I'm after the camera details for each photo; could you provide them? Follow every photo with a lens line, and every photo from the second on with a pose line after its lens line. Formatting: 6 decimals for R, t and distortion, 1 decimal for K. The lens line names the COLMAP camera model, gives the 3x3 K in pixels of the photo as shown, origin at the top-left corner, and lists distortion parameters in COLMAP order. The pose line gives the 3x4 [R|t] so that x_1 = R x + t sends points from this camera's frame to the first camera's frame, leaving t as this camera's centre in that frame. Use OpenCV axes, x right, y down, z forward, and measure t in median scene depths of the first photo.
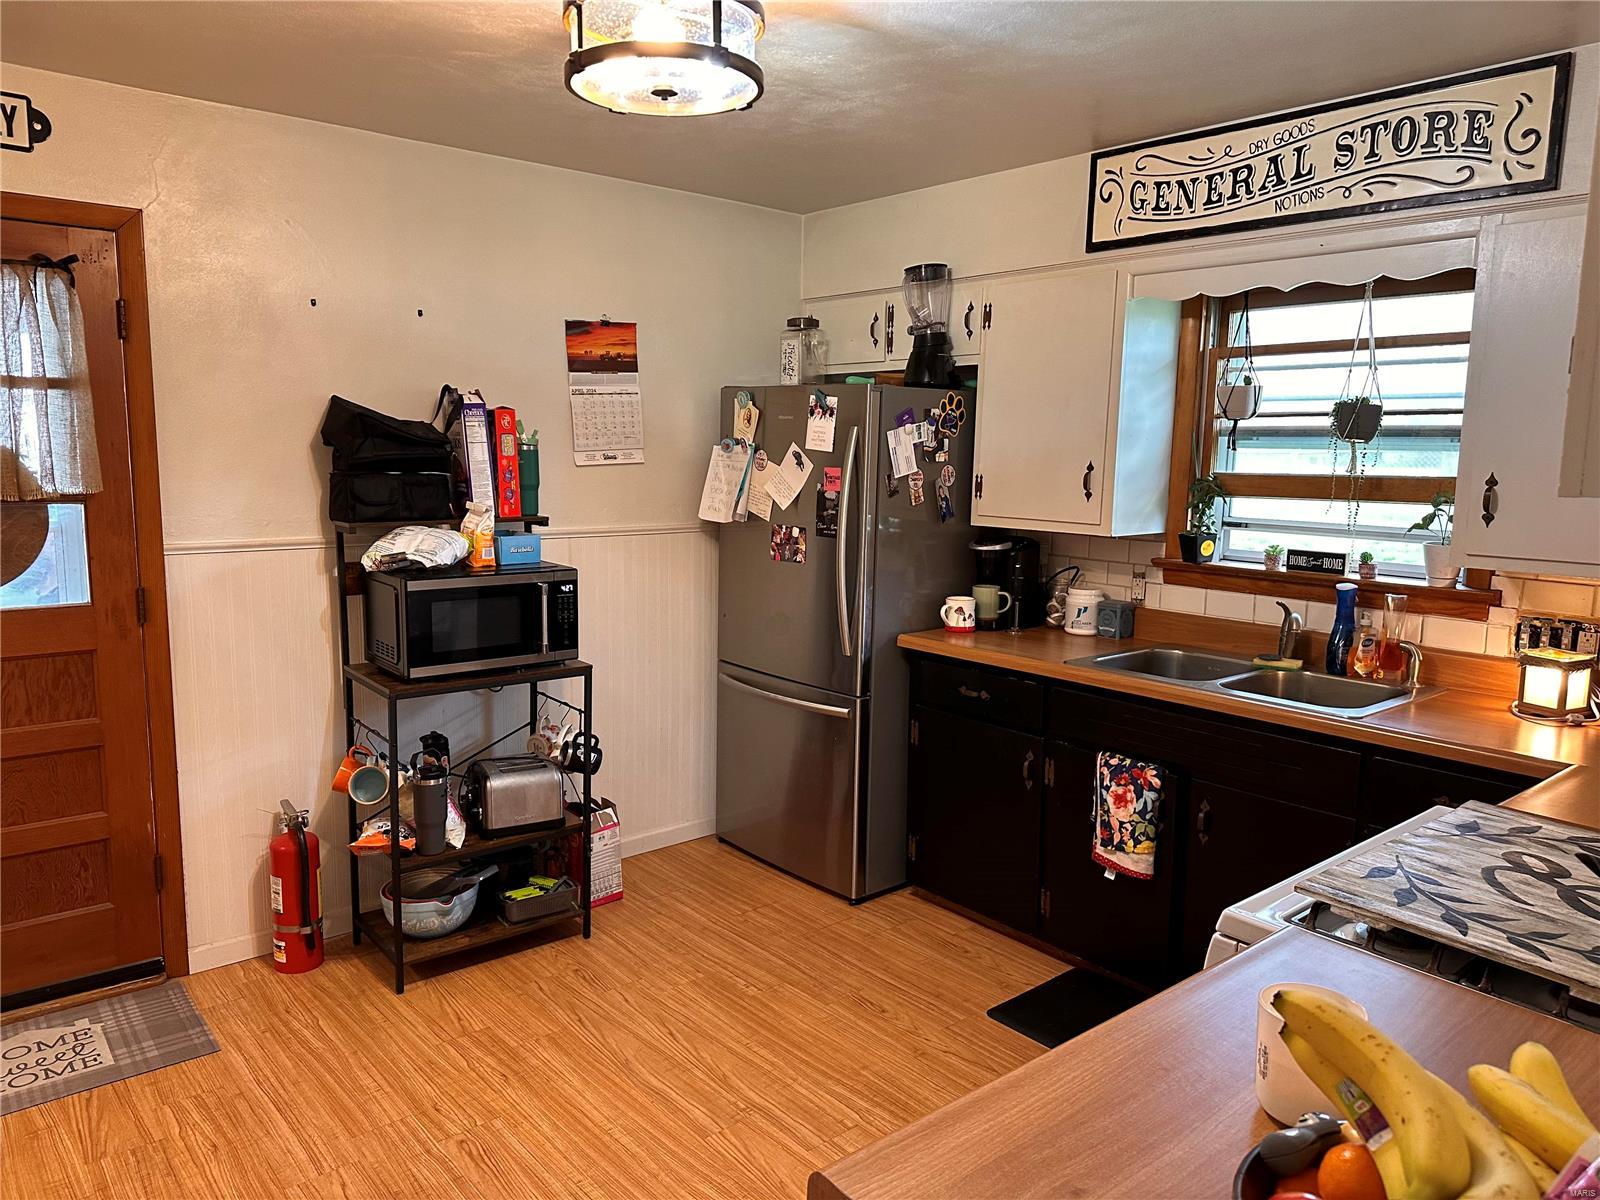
lens RADIAL K [[1102.4, 0, 802.7], [0, 1102.4, 594.5], [0, 0, 1]] dist [0.005135, -0.003409]
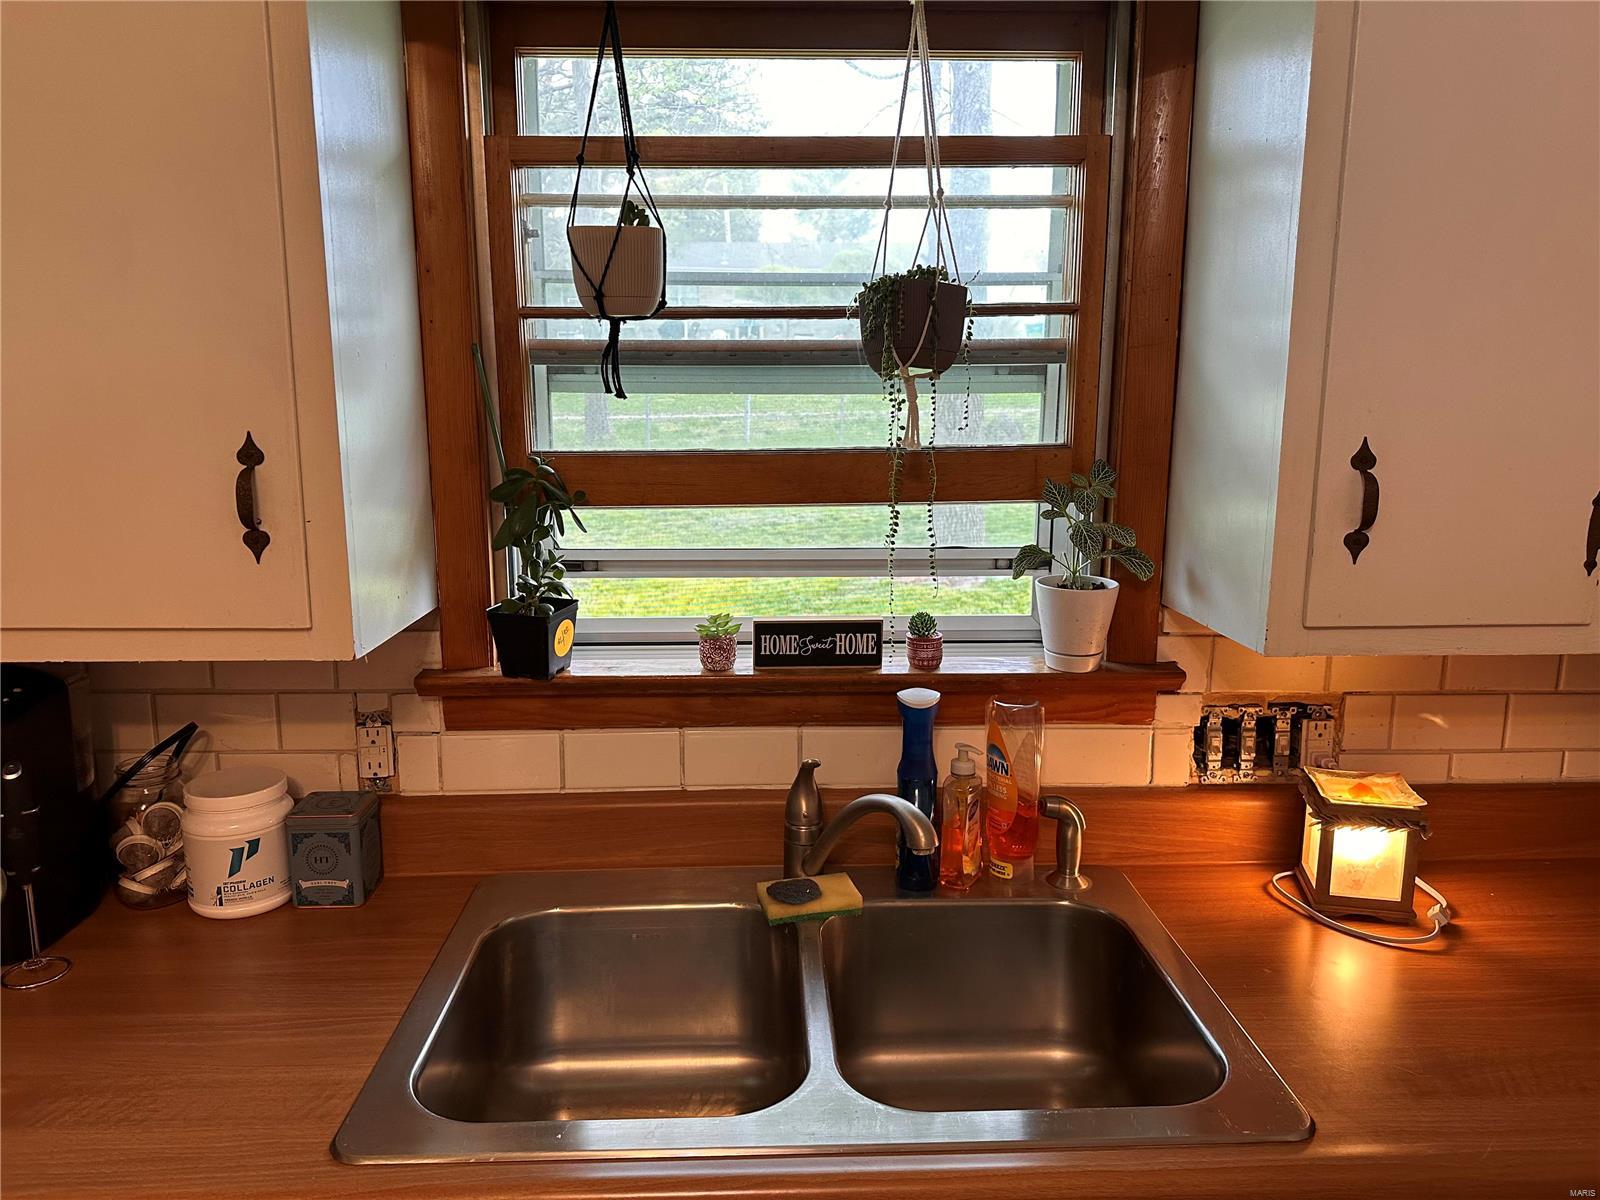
lens RADIAL K [[1111.5, 0, 786.1], [0, 1111.5, 587.4], [0, 0, 1]] dist [0.050963, -0.087264]
pose [[0.621967, -0.145403, 0.769425, 0.116921], [0.114126, 0.988949, 0.094633, -0.103277], [-0.774682, 0.028953, 0.631688, 0.770678]]
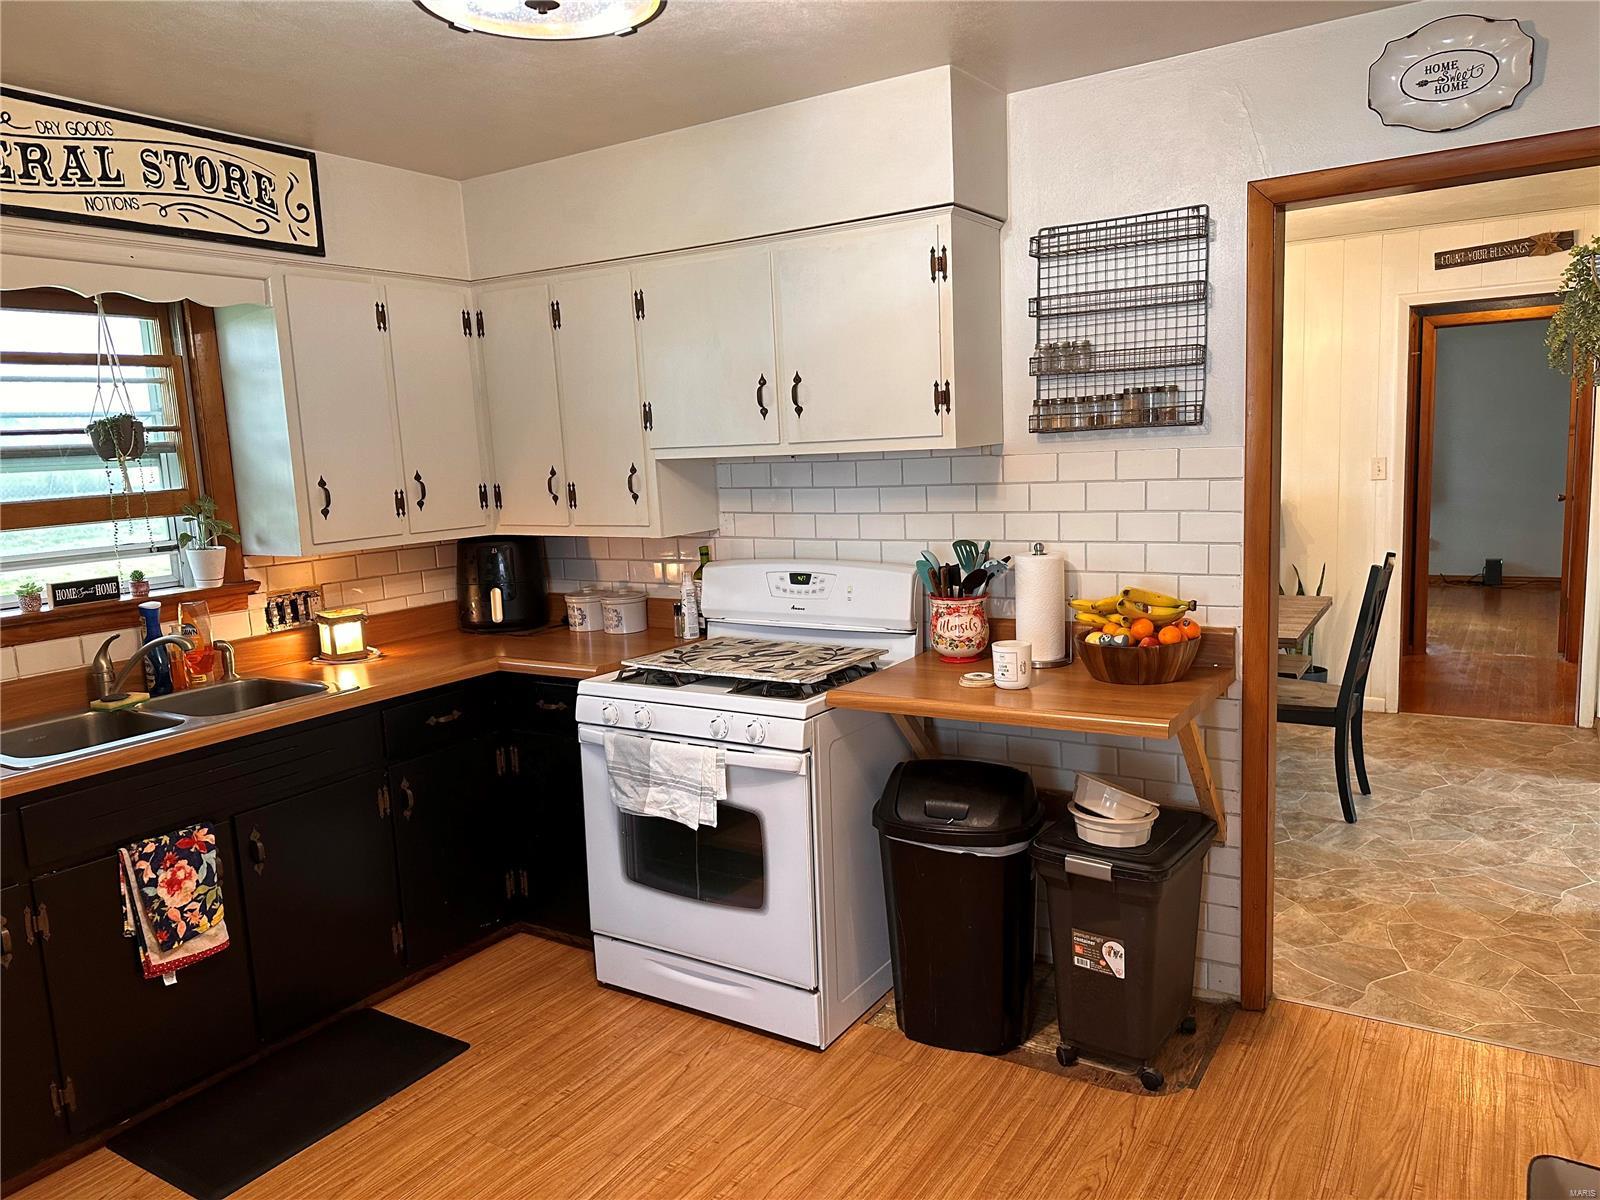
lens RADIAL K [[1110.8, 0, 800.0], [0, 1110.8, 600.0], [0, 0, 1]] dist [0.058592, -0.075236]
pose [[-0.298912, -0.136780, 0.944427, -0.643356], [0.170357, 0.966129, 0.193841, -0.110019], [-0.938952, 0.218831, -0.265486, 0.735780]]
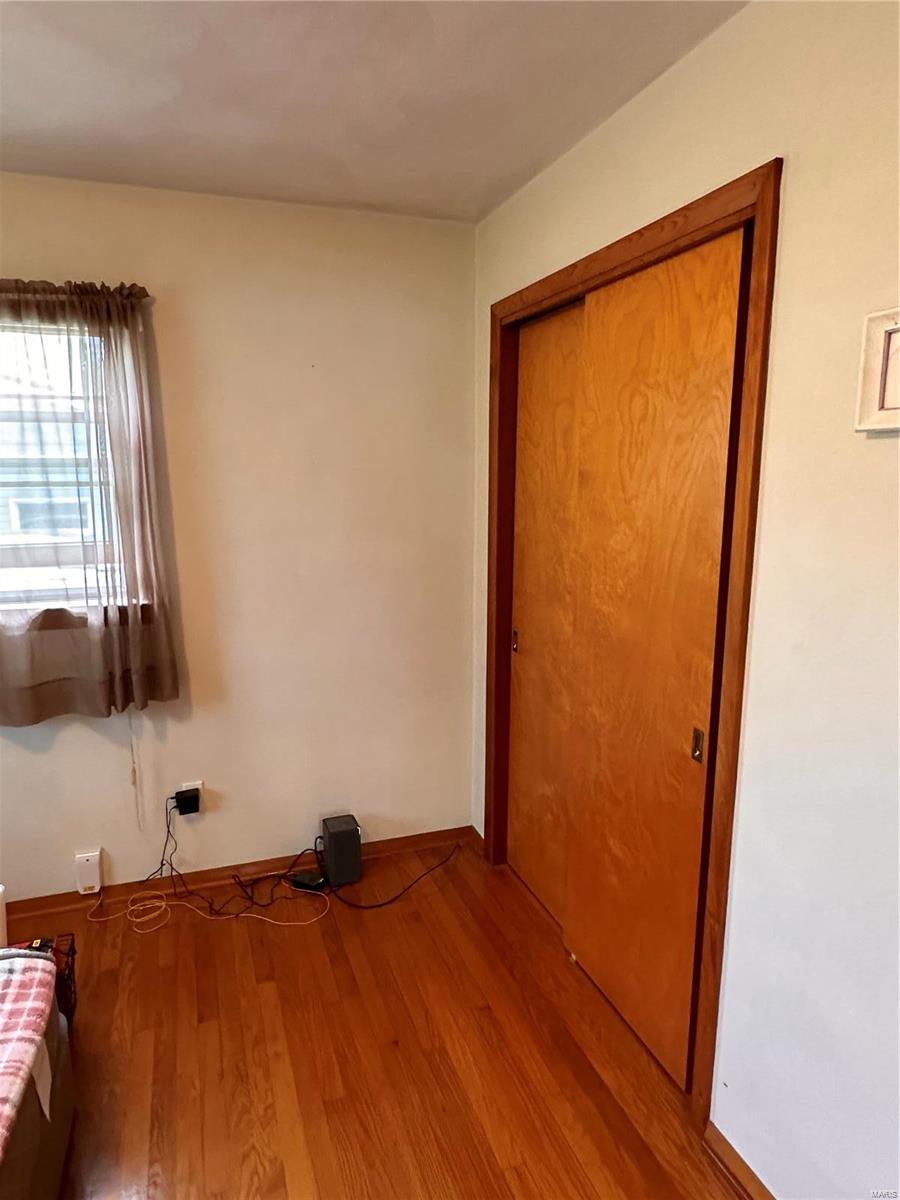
lens RADIAL K [[721.9, 0, 429.1], [0, 721.9, 590.4], [0, 0, 1]] dist [-0.002122, -0.000164]
pose [[-0.932671, -0.075636, 0.352709, 1.426694], [0.034204, 0.954822, 0.295203, 0.206527], [-0.359103, 0.287392, -0.887948, -1.342494]]
